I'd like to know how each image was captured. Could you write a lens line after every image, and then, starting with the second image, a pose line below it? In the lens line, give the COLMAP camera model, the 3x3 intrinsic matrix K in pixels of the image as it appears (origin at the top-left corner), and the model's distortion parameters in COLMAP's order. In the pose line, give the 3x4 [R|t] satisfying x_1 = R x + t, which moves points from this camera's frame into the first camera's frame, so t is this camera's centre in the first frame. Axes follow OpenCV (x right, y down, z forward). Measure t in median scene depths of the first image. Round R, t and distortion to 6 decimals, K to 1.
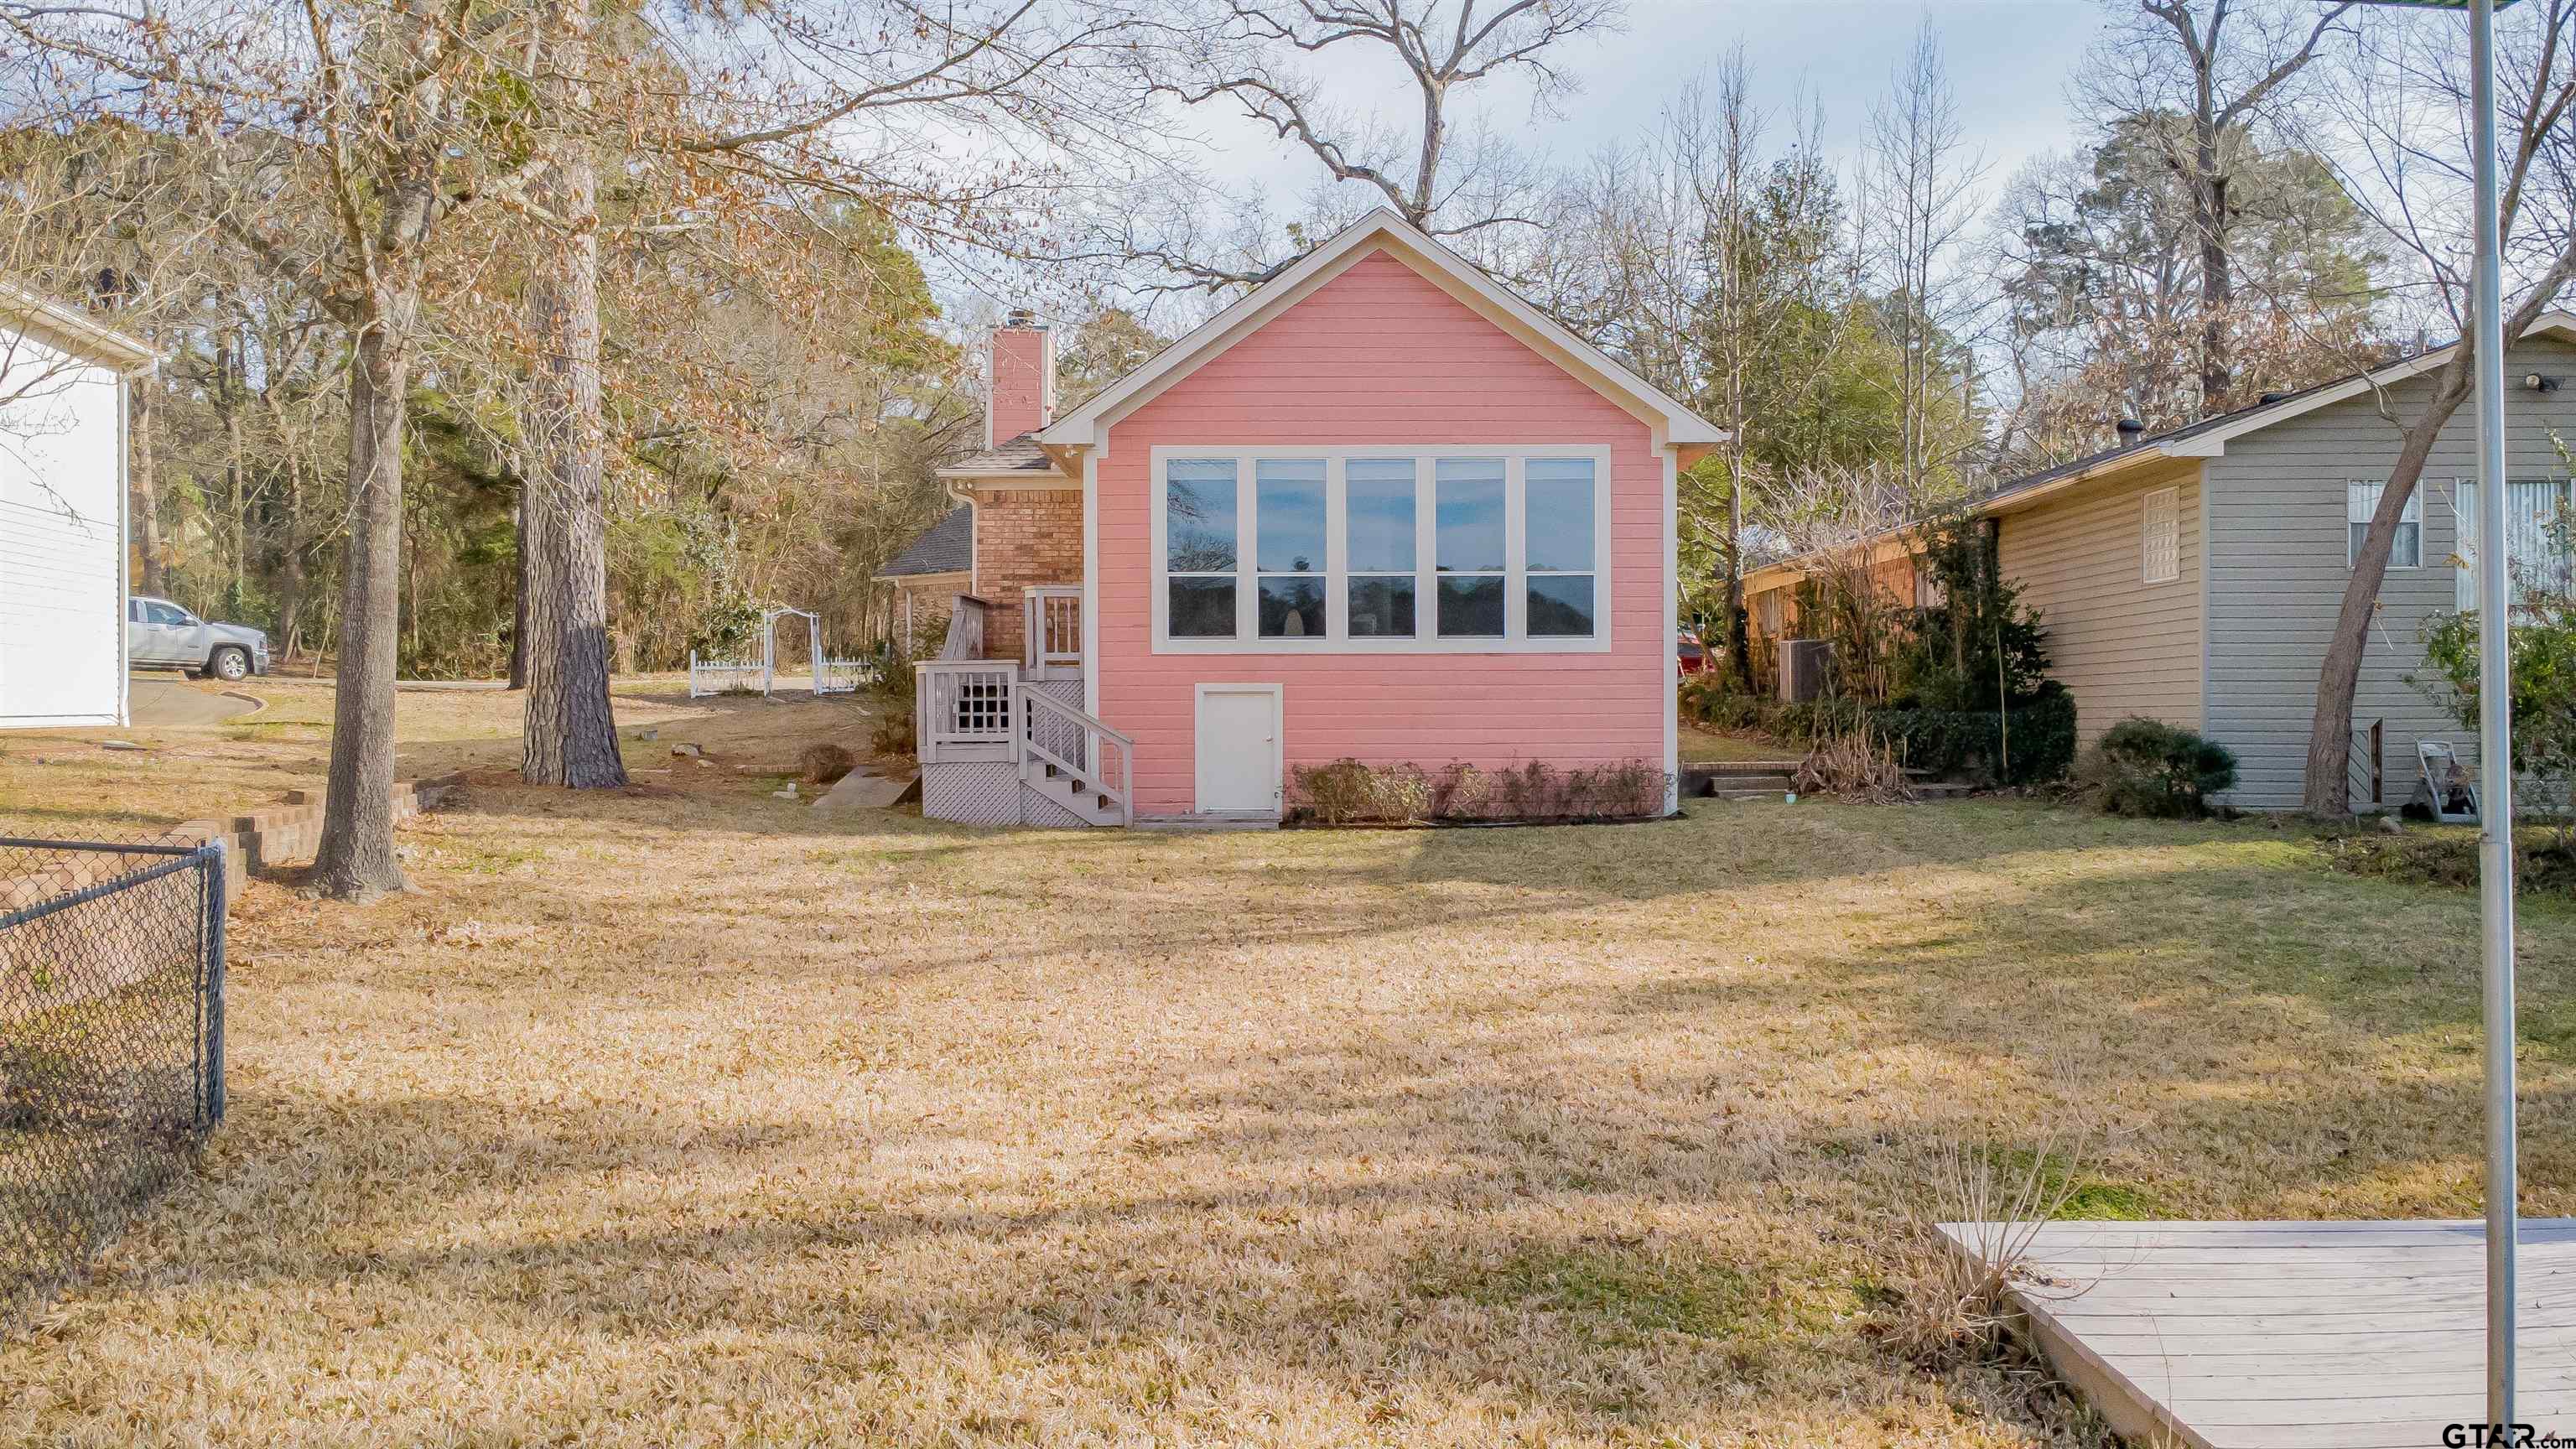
lens RADIAL K [[1796.8, 0, 1309.7], [0, 1796.8, 726.7], [0, 0, 1]] dist [0.038159, -0.041126]
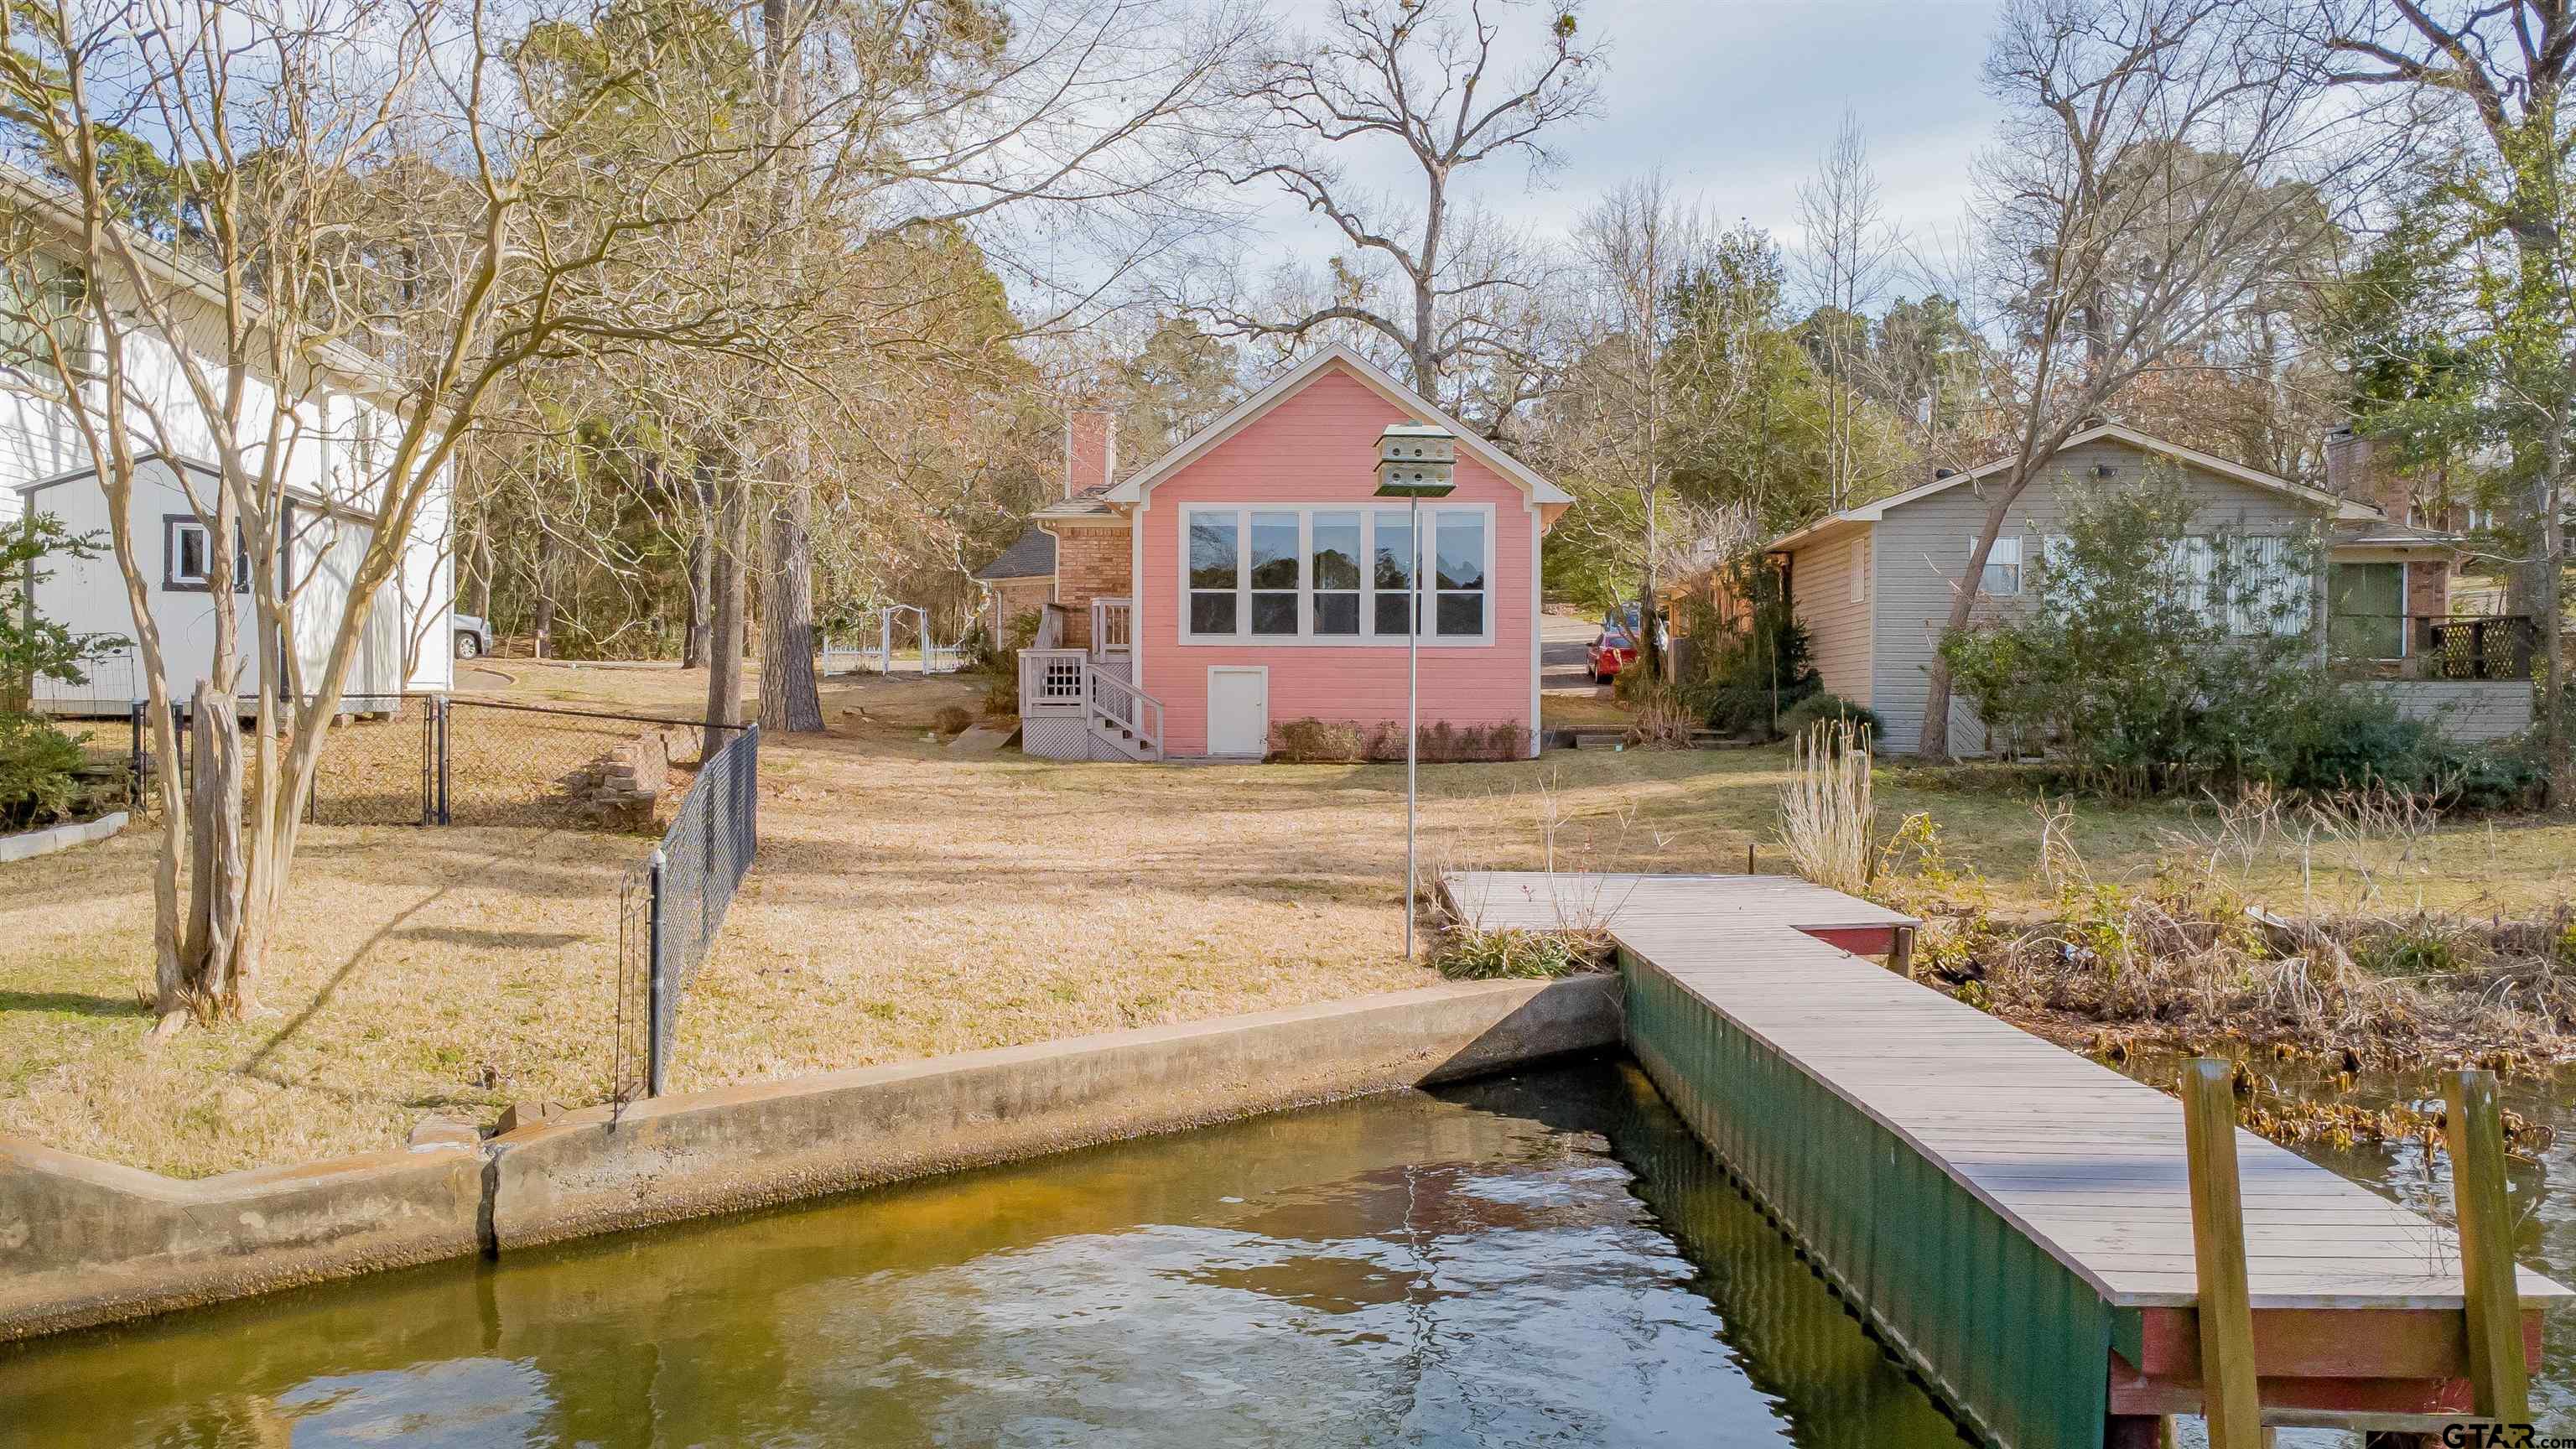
lens RADIAL K [[1804.8, 0, 1325.8], [0, 1804.8, 730.8], [0, 0, 1]] dist [0.007954, -0.001003]
pose [[0.999534, 0.008629, -0.029284, 0.070398], [-0.008374, 0.999926, 0.008808, 0.014174], [0.029357, -0.008559, 0.999532, -0.432199]]
